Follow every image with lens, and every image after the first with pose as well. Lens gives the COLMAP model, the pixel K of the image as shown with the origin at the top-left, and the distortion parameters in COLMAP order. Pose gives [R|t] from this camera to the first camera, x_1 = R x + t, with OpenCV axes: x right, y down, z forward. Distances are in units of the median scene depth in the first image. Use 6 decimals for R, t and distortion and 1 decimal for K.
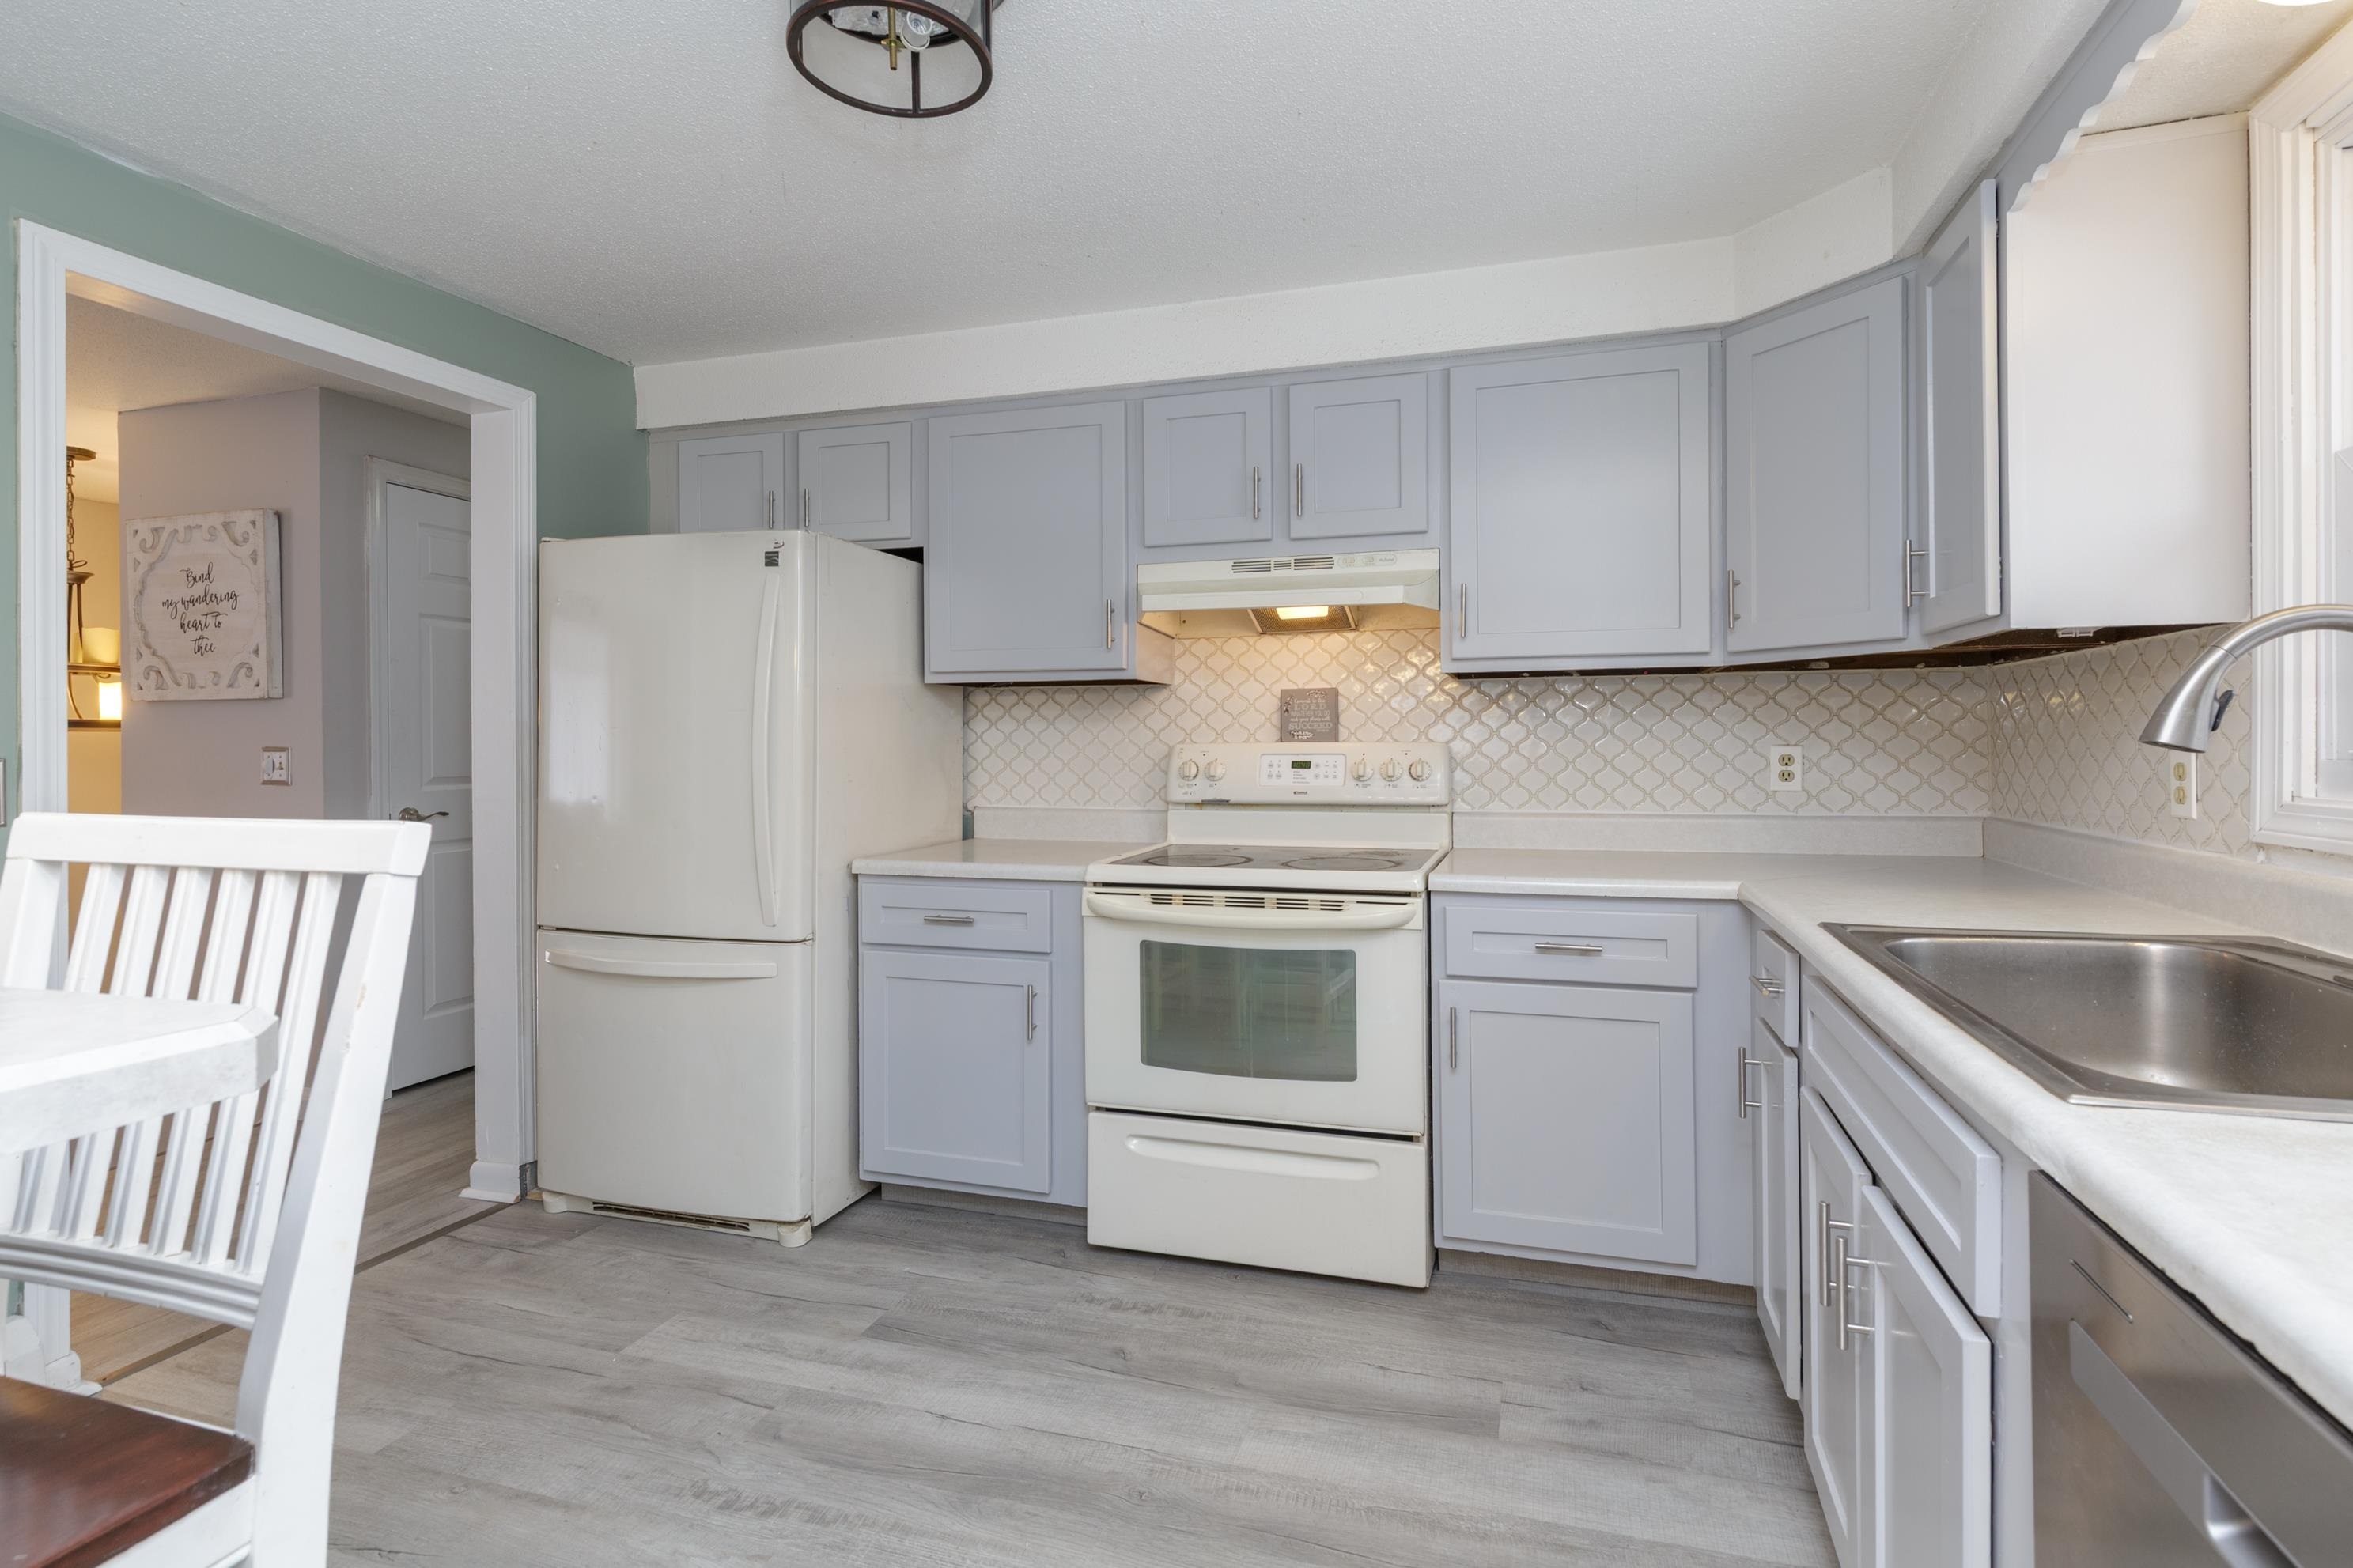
lens RADIAL K [[1041.6, 0, 1110.4], [0, 1041.6, 725.8], [0, 0, 1]] dist [0.002741, -0.000571]
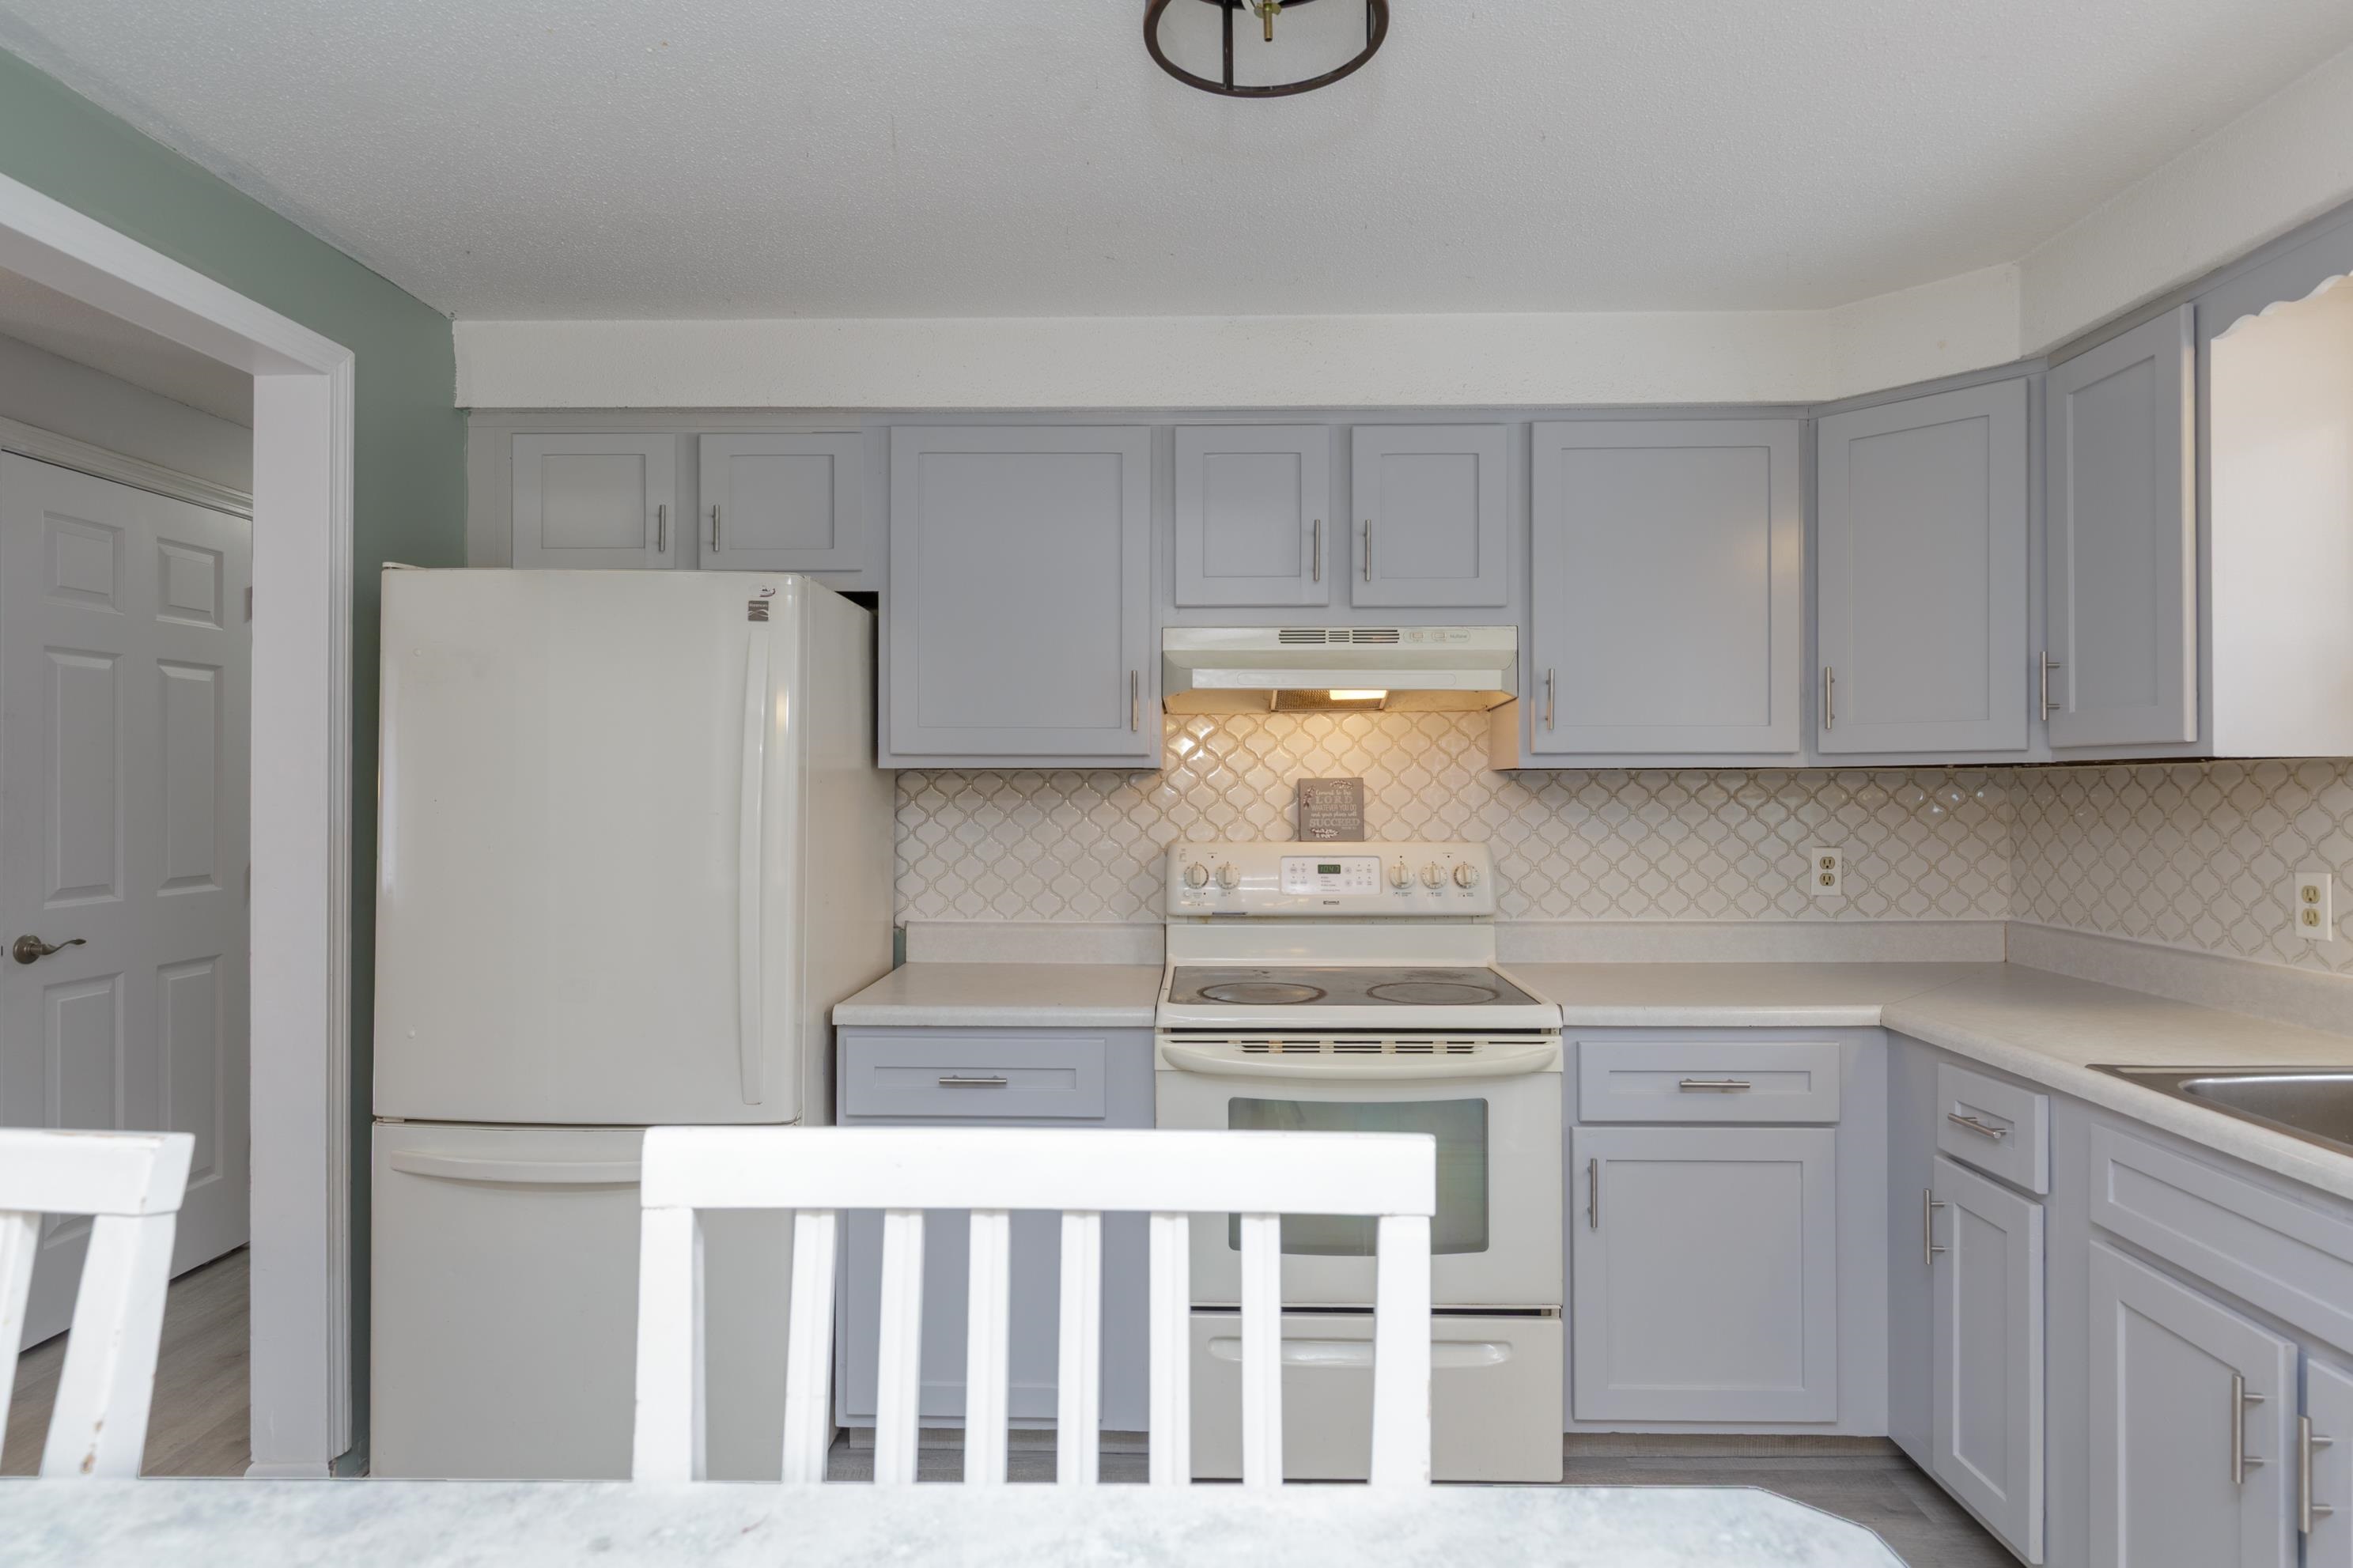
lens RADIAL K [[1259.5, 0, 1176.5], [0, 1259.5, 784.0], [0, 0, 1]] dist [-0.004774, 0.001896]
pose [[0.968742, 0.009738, 0.247879, -0.231112], [-0.008782, 0.999949, -0.004964, -0.031062], [-0.247915, 0.002632, 0.968778, 0.048639]]
